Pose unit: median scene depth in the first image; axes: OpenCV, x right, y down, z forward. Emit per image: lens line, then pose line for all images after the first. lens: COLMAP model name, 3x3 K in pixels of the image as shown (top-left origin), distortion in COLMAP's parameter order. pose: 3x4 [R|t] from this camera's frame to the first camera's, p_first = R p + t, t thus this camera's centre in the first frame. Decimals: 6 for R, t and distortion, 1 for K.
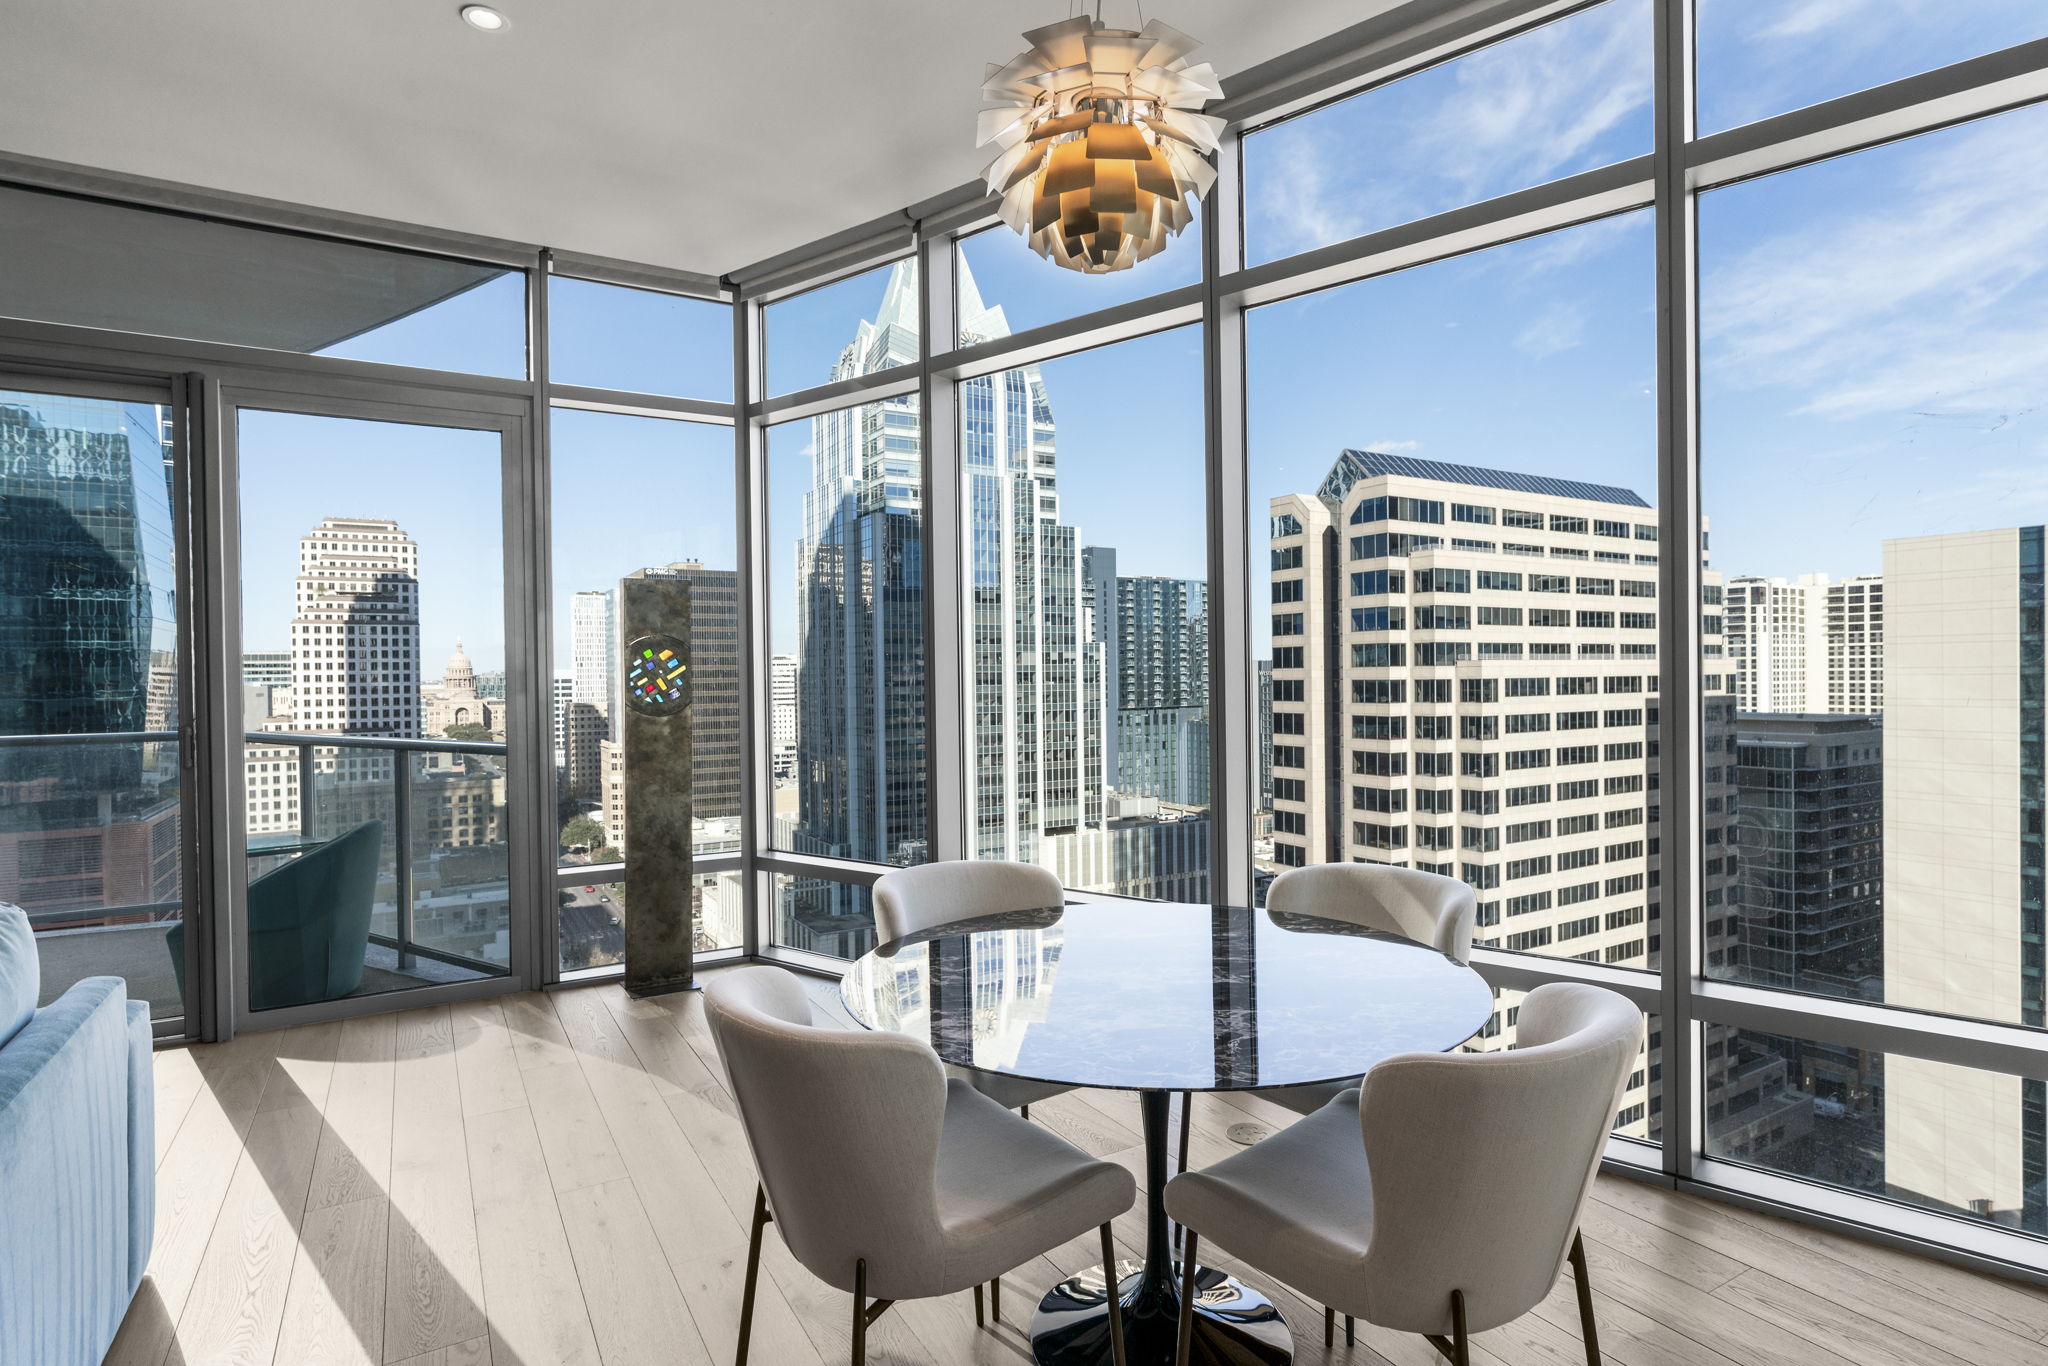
lens RADIAL K [[1053.1, 0, 1020.2], [0, 1053.1, 683.4], [0, 0, 1]] dist [-0.001954, 0.001297]
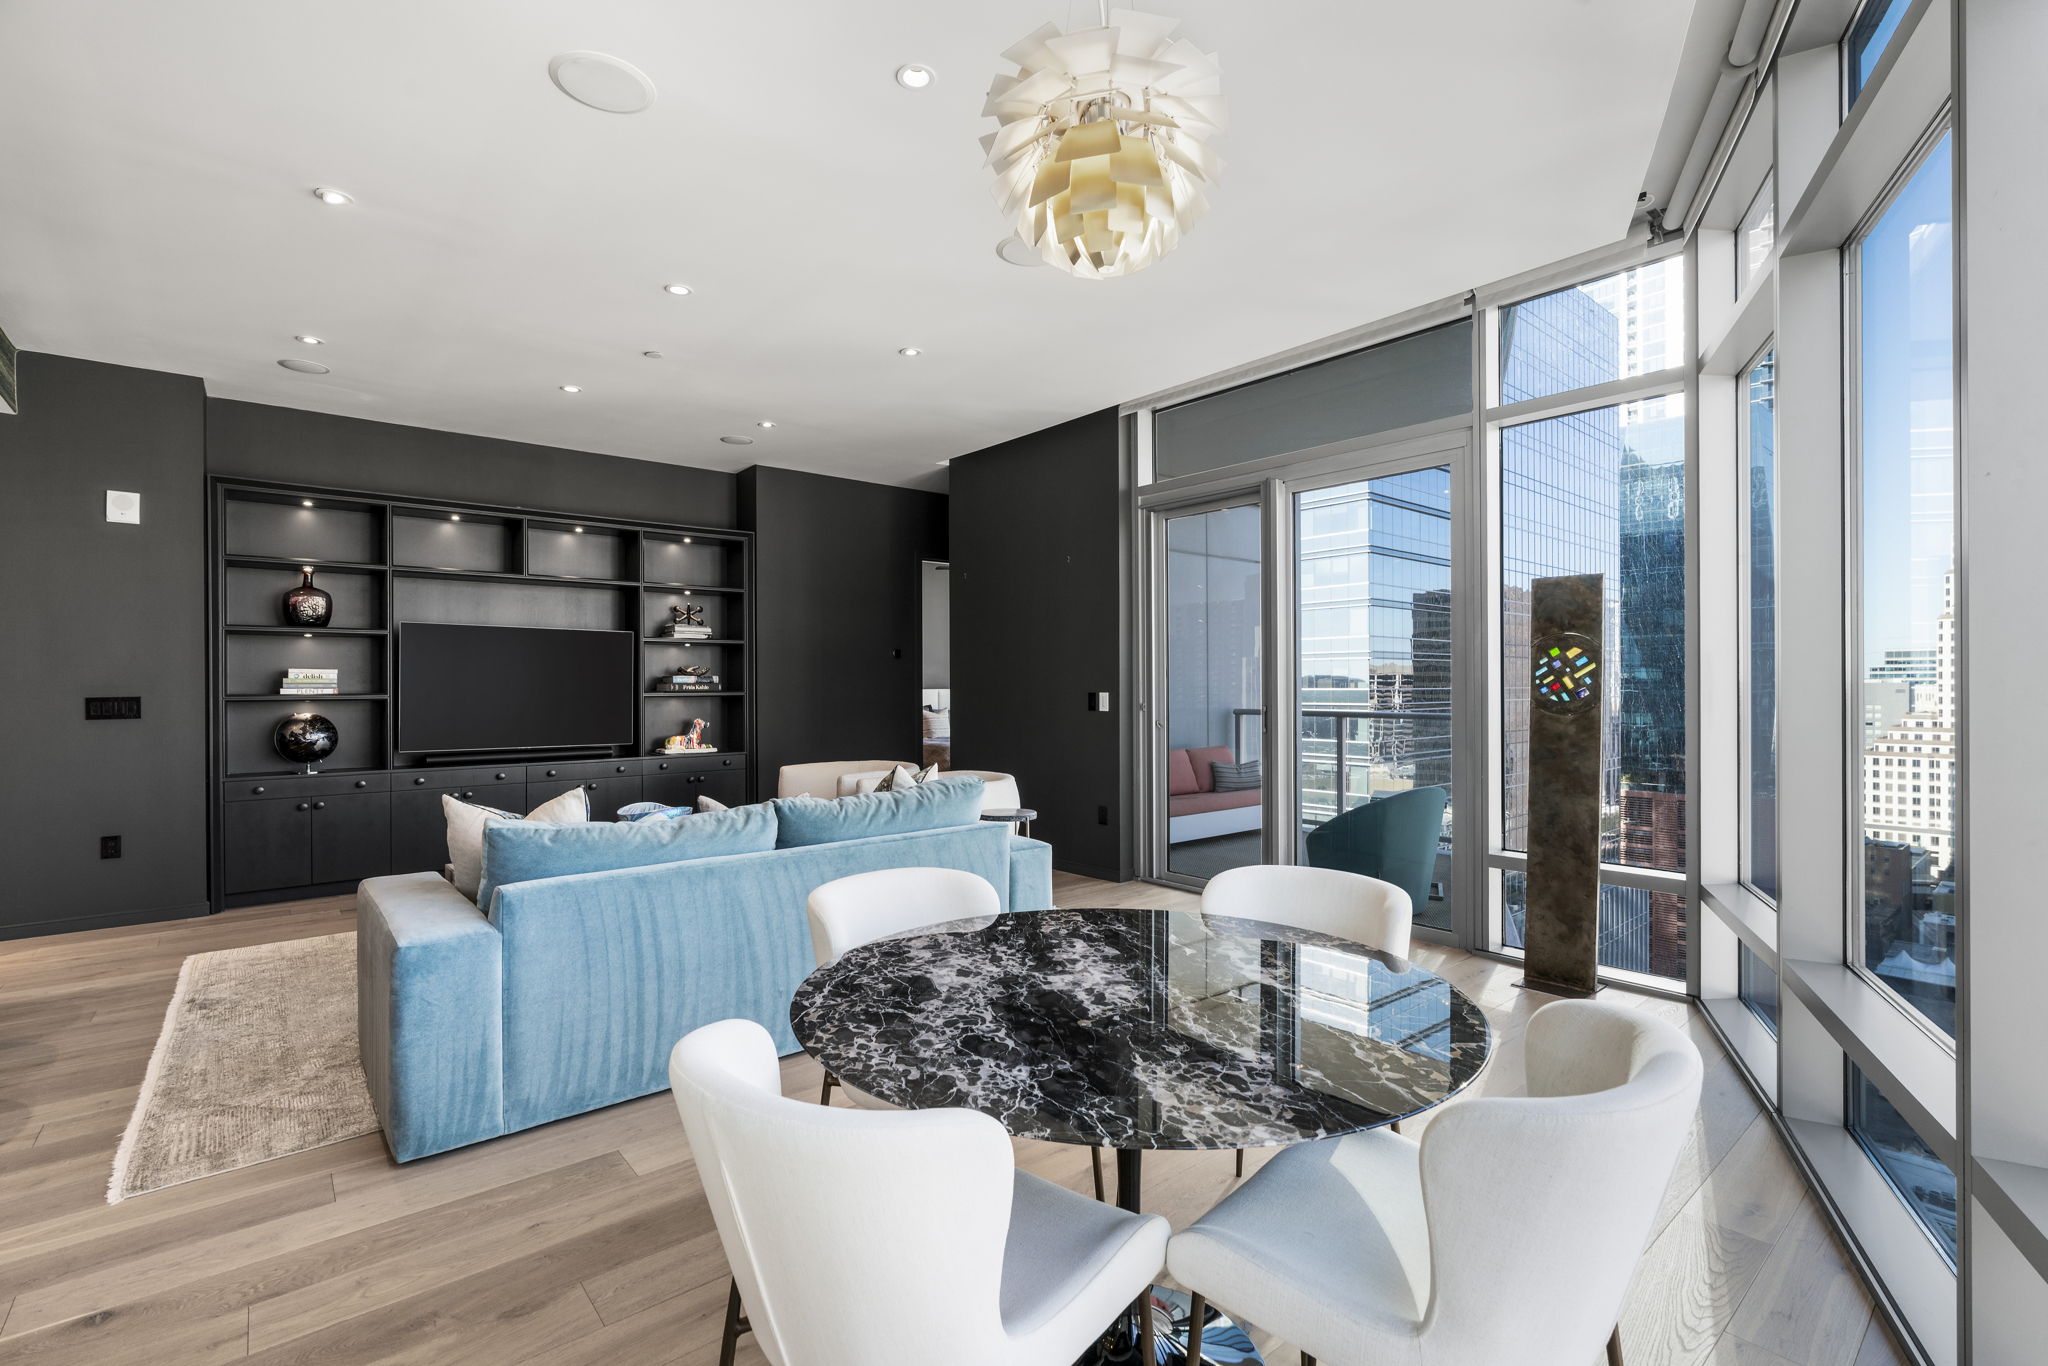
lens RADIAL K [[920.7, 0, 1023.5], [0, 920.7, 682.6], [0, 0, 1]] dist [-0.000285, 0.000207]
pose [[0.167361, 0.011399, -0.985830, 0.427856], [-0.007461, 0.999919, 0.010295, -0.004248], [0.985867, 0.005633, 0.167432, 0.354913]]
